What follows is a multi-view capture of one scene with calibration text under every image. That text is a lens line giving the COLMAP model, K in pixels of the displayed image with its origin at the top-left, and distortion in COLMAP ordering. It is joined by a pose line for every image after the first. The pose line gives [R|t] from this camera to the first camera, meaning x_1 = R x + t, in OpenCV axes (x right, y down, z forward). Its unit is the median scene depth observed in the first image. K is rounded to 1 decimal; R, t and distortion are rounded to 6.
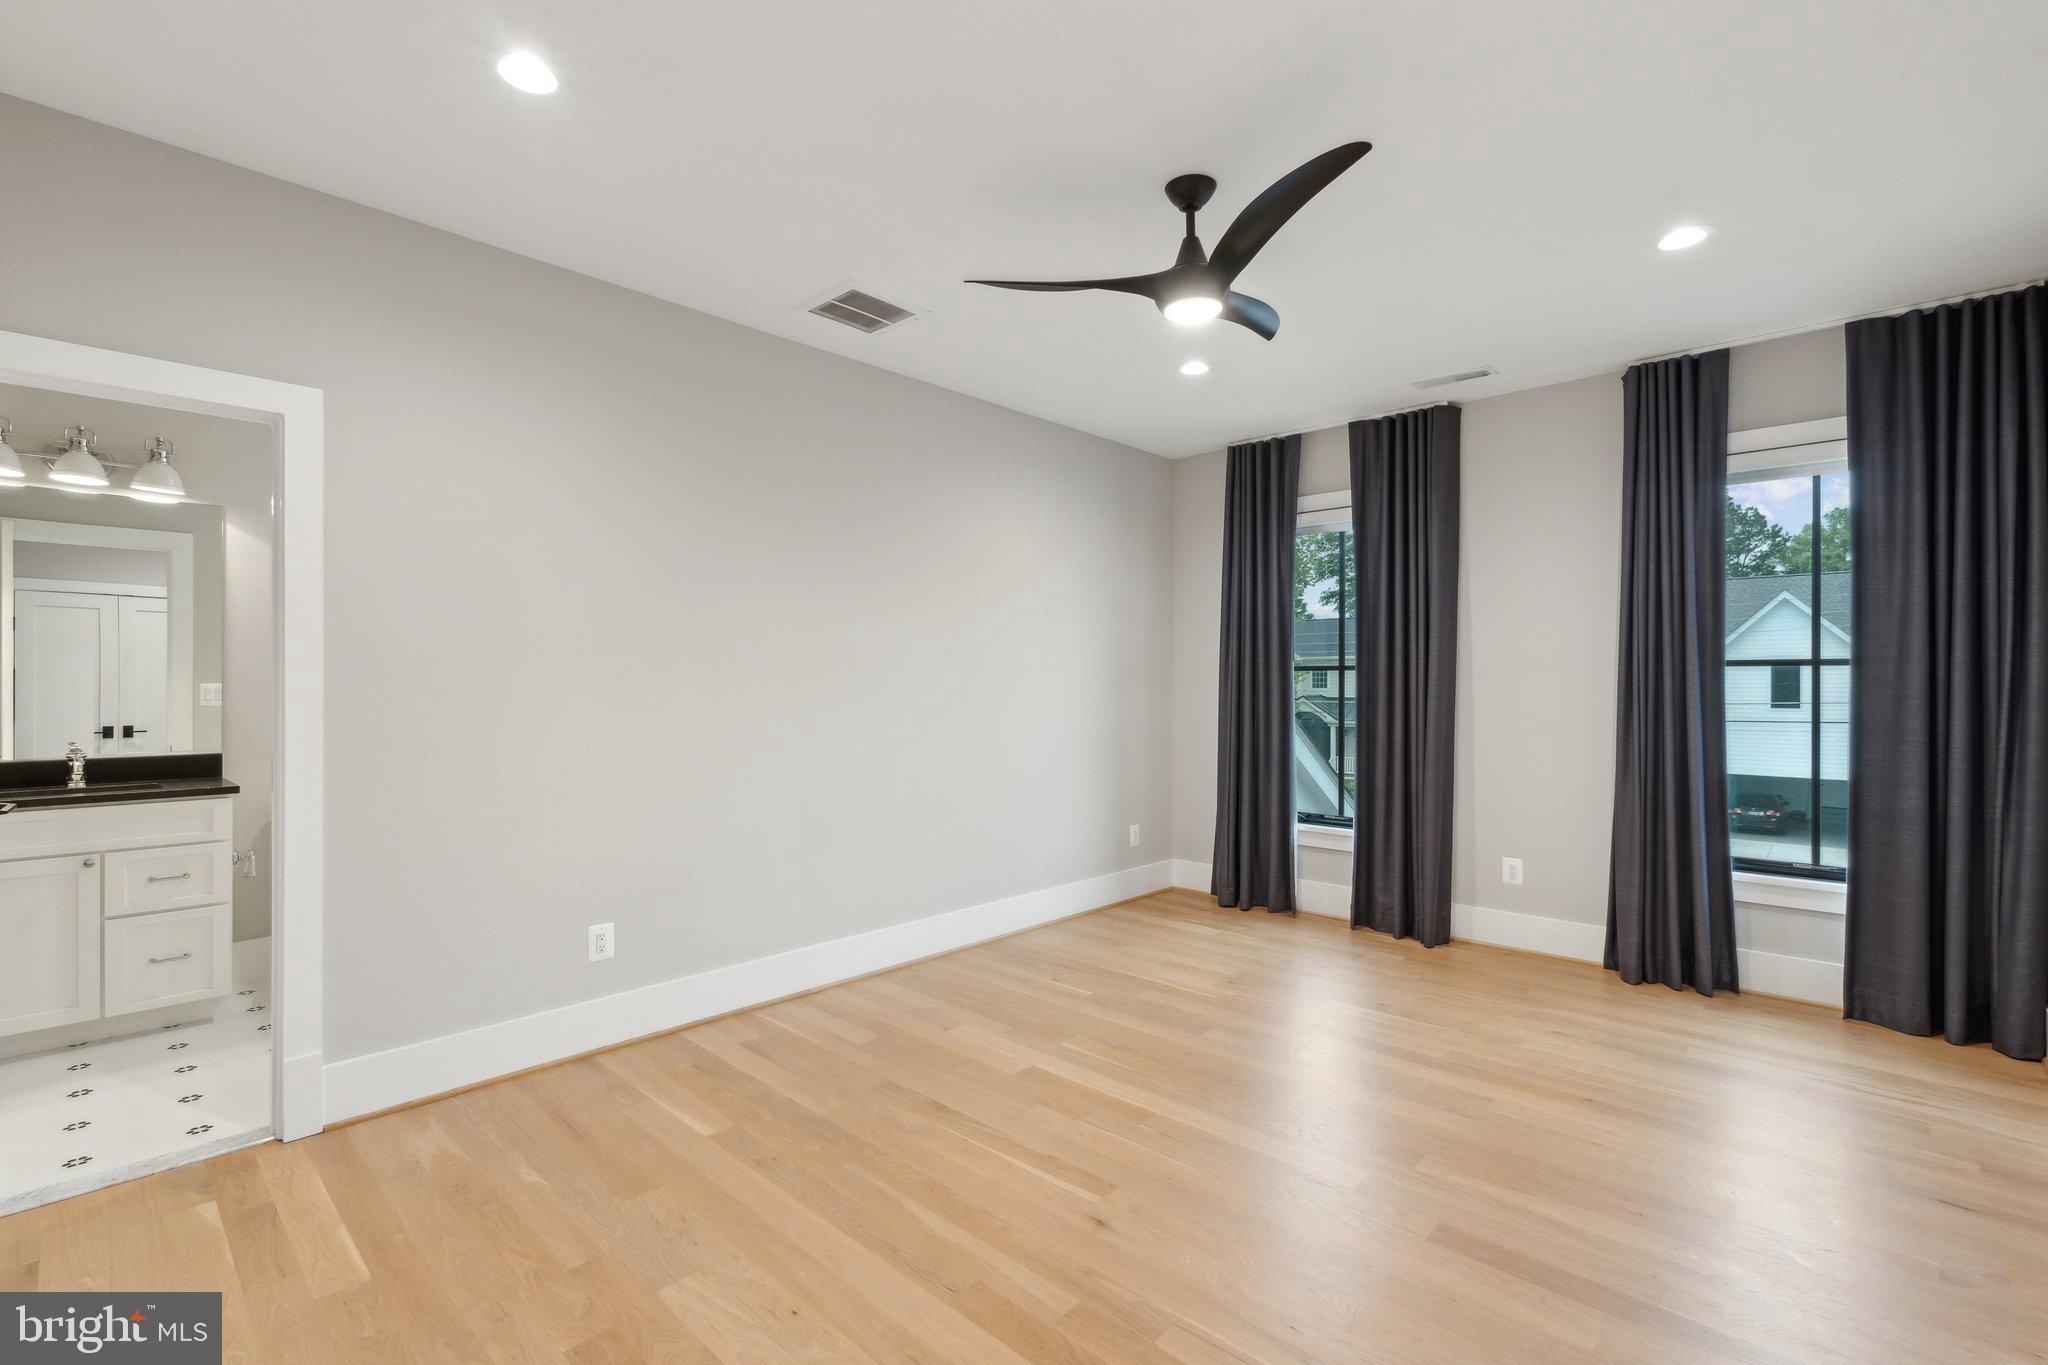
lens RADIAL K [[916.1, 0, 1026.6], [0, 916.1, 690.8], [0, 0, 1]] dist [-0.003065, -0.000442]
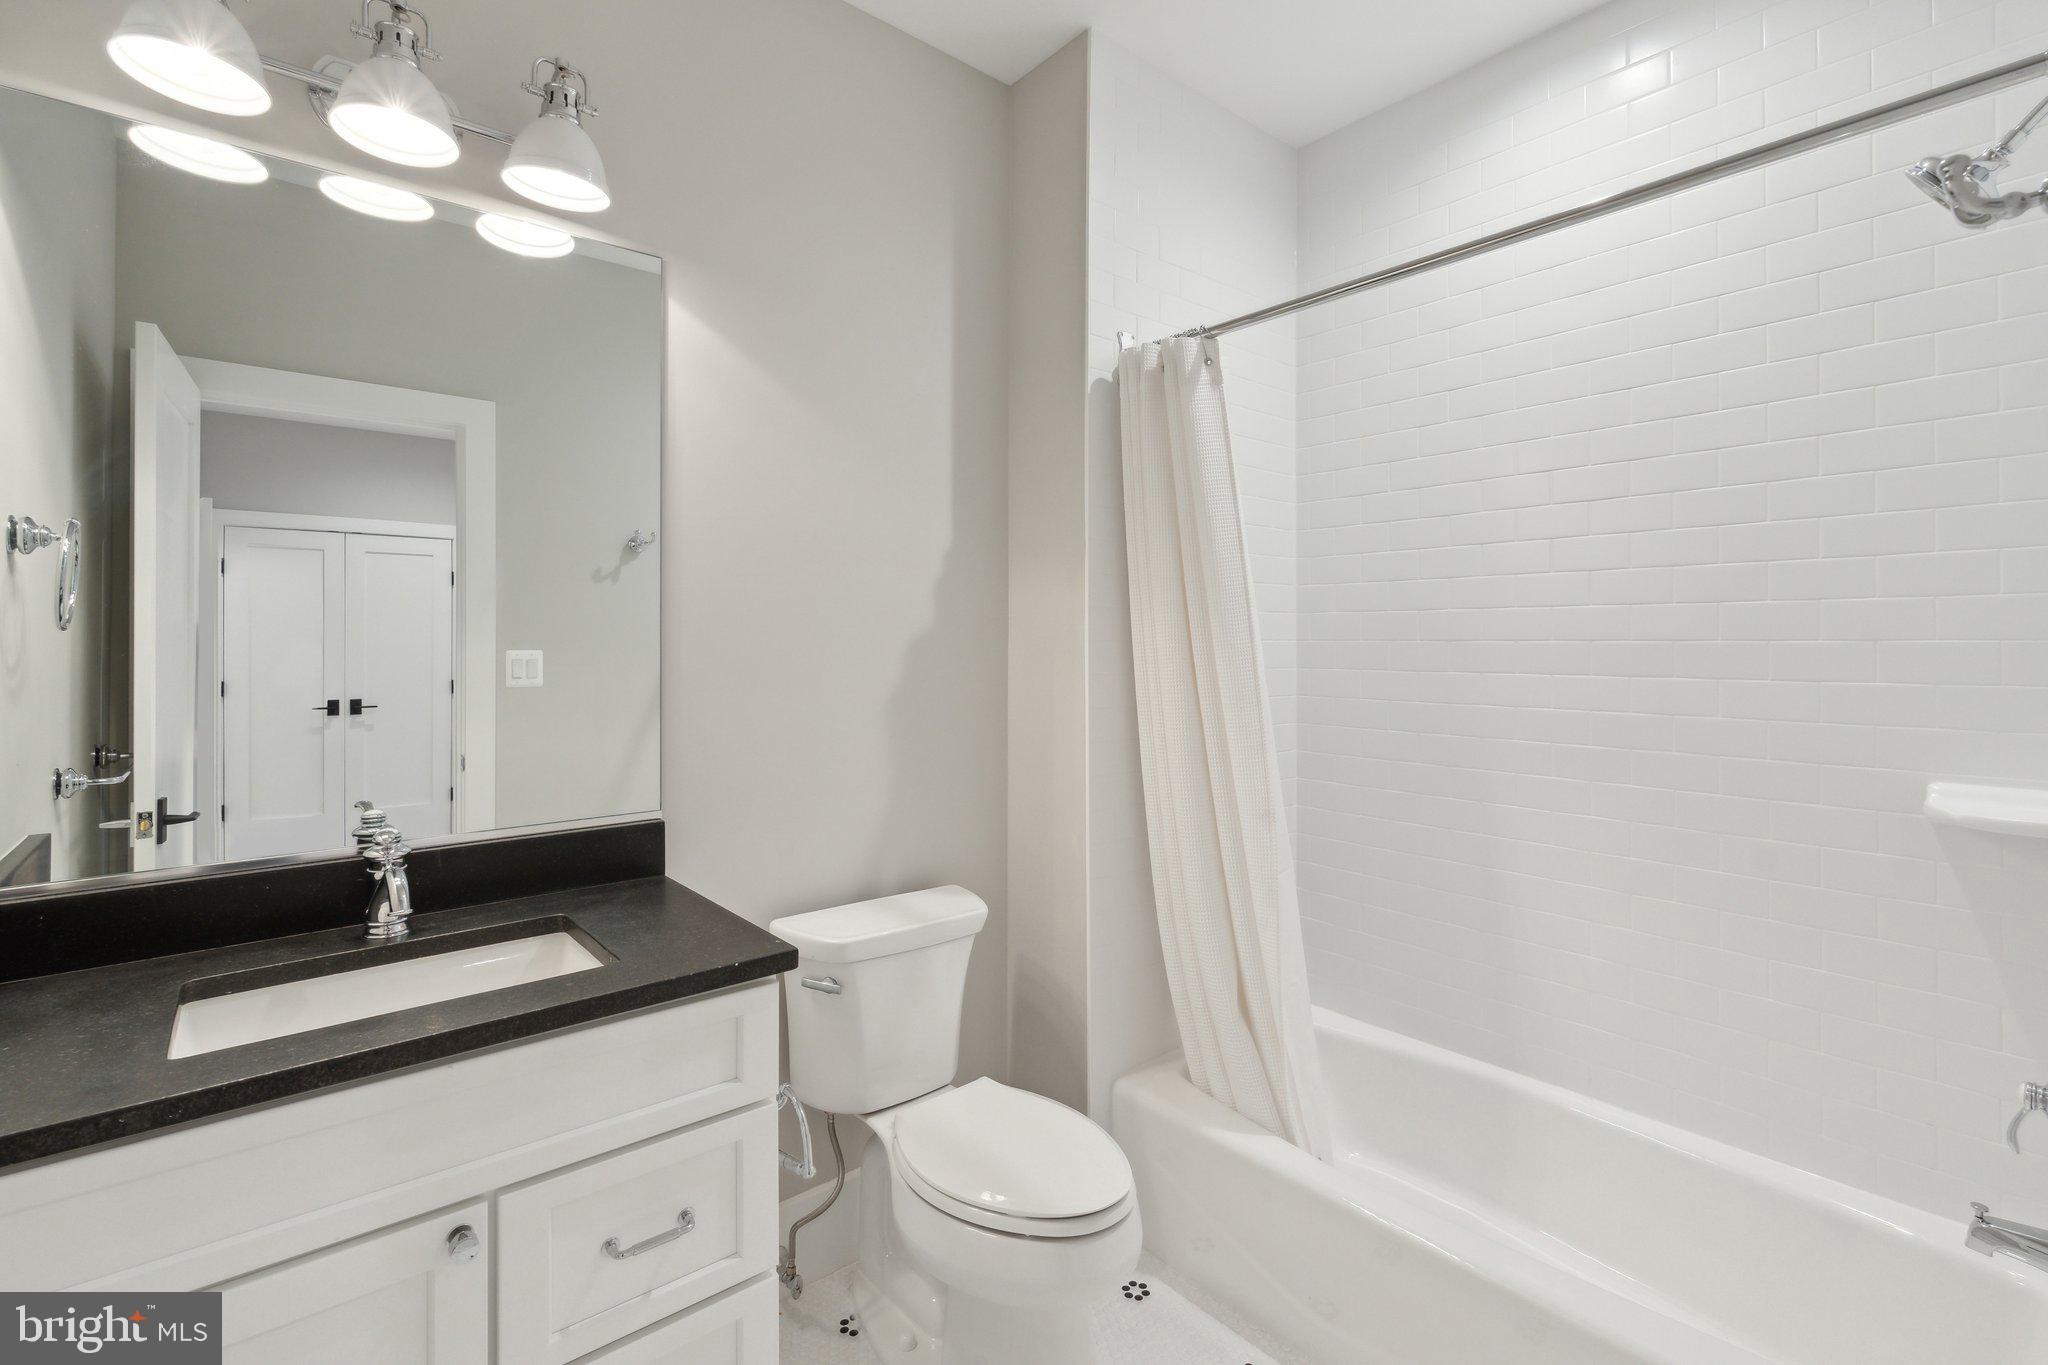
lens RADIAL K [[916.1, 0, 1007.6], [0, 916.1, 626.4], [0, 0, 1]] dist [-0.003065, -0.000442]
pose [[0.991789, -0.013131, -0.127211, -0.707290], [0.011649, 0.999855, -0.012393, -0.017792], [0.127355, 0.010809, 0.991798, 0.627010]]
